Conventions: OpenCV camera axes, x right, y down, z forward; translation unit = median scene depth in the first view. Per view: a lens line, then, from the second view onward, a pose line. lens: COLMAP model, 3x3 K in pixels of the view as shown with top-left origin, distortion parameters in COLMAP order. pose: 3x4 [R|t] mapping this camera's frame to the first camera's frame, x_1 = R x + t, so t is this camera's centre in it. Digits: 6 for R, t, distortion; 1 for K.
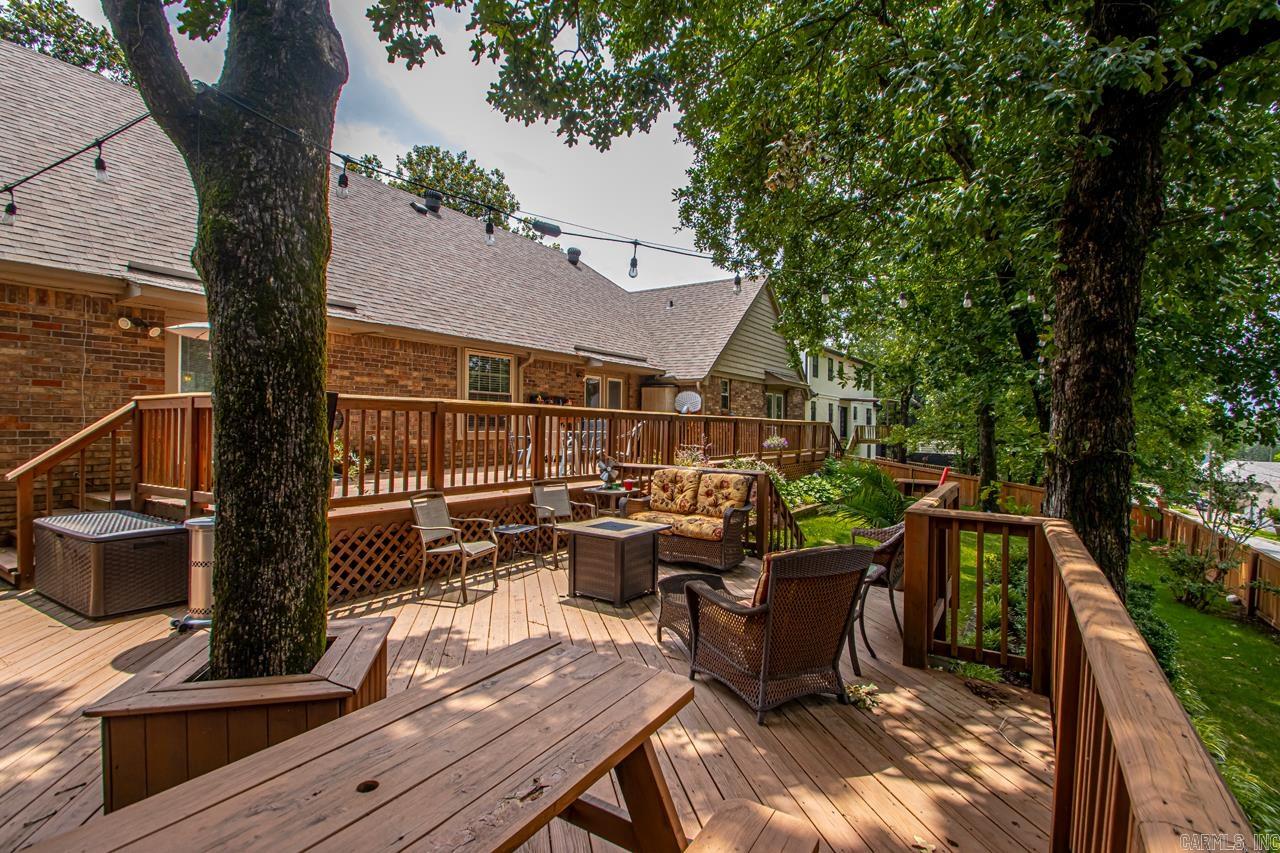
lens RADIAL K [[598.5, 0, 644.3], [0, 598.5, 422.3], [0, 0, 1]] dist [0.003831, -0.004531]
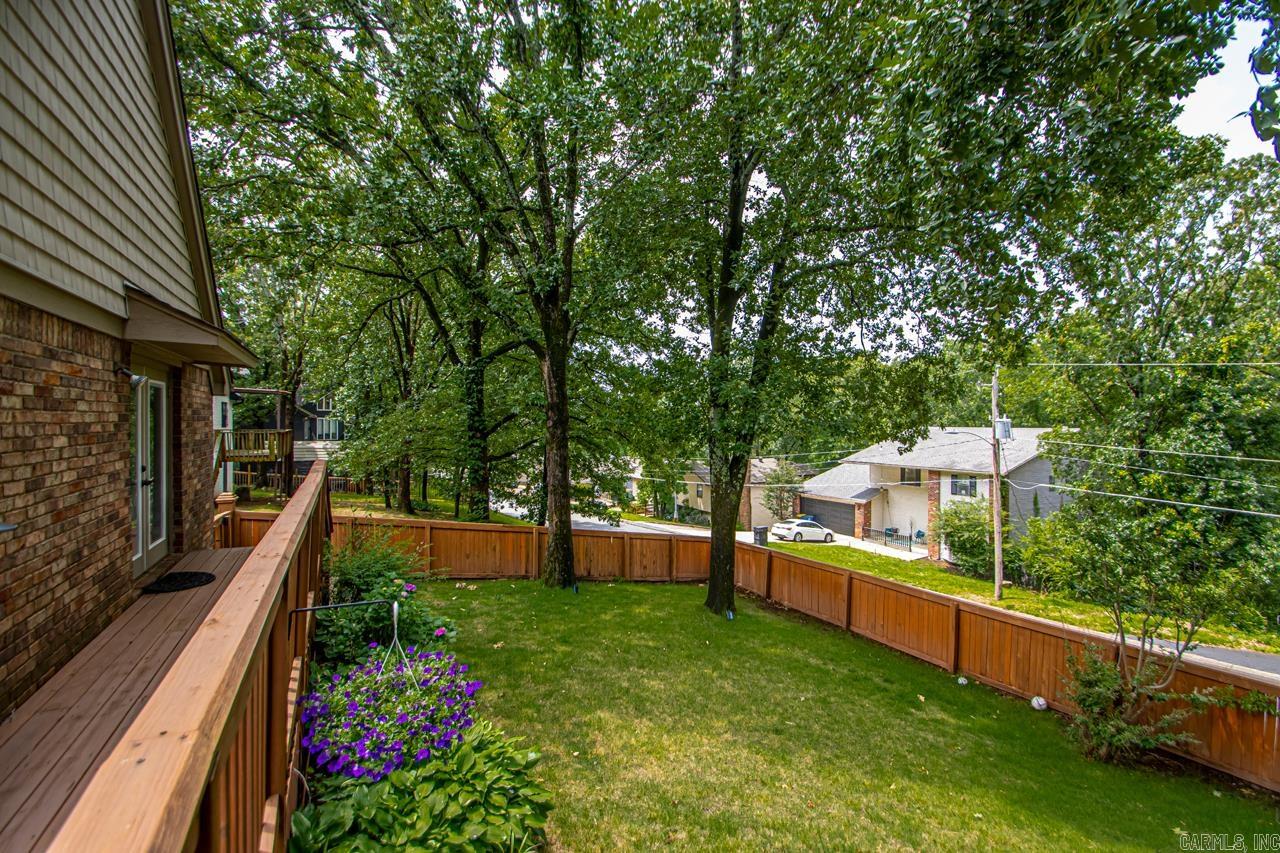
lens RADIAL K [[598.5, 0, 644.3], [0, 598.5, 422.3], [0, 0, 1]] dist [0.003831, -0.004531]
pose [[0.492367, -0.019129, 0.870177, 0.088374], [0.000923, 0.999769, 0.021456, -0.033457], [-0.870387, -0.009761, 0.492271, 0.676381]]
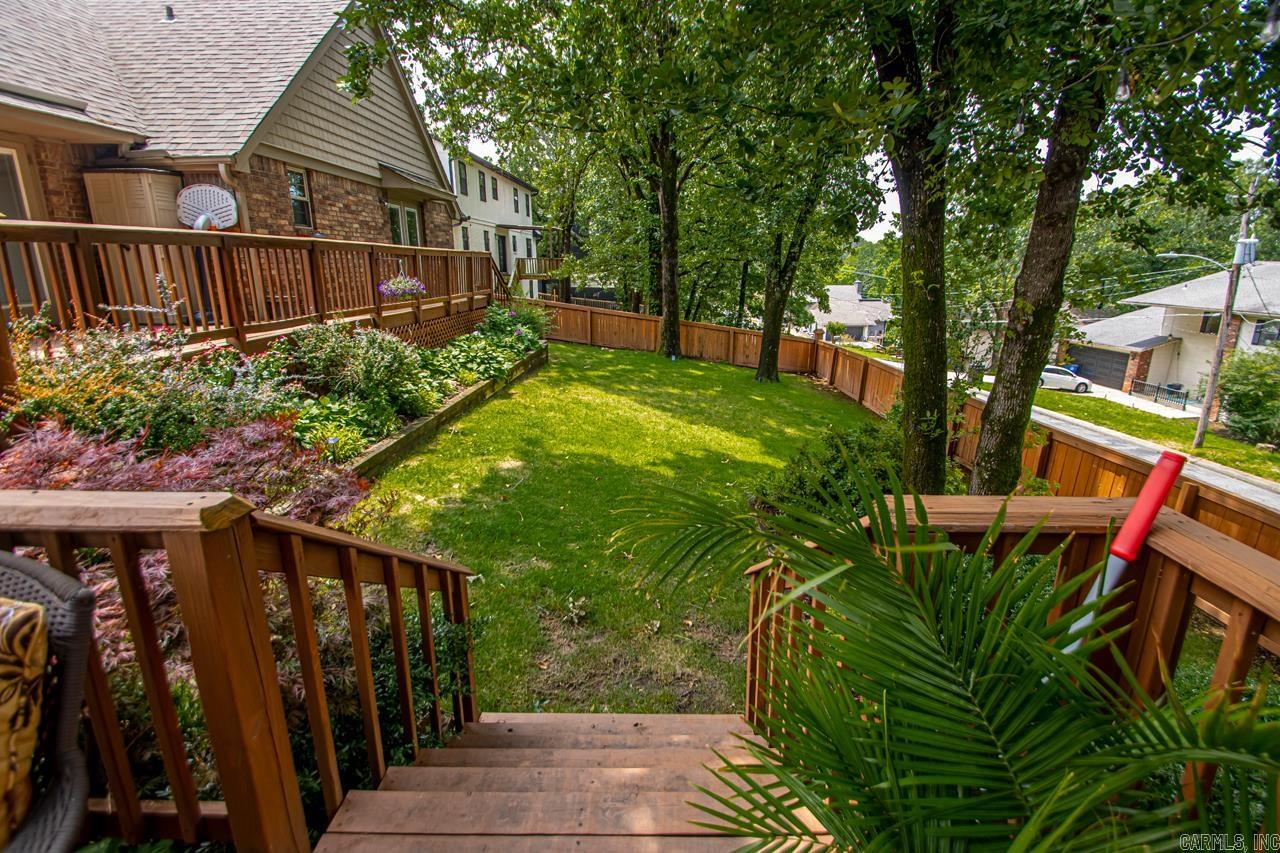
lens RADIAL K [[598.5, 0, 644.3], [0, 598.5, 422.3], [0, 0, 1]] dist [0.003831, -0.004531]
pose [[0.850991, -0.146221, 0.504414, 0.084195], [0.006218, 0.963197, 0.268725, 0.005007], [-0.525143, -0.225547, 0.820581, 0.295650]]
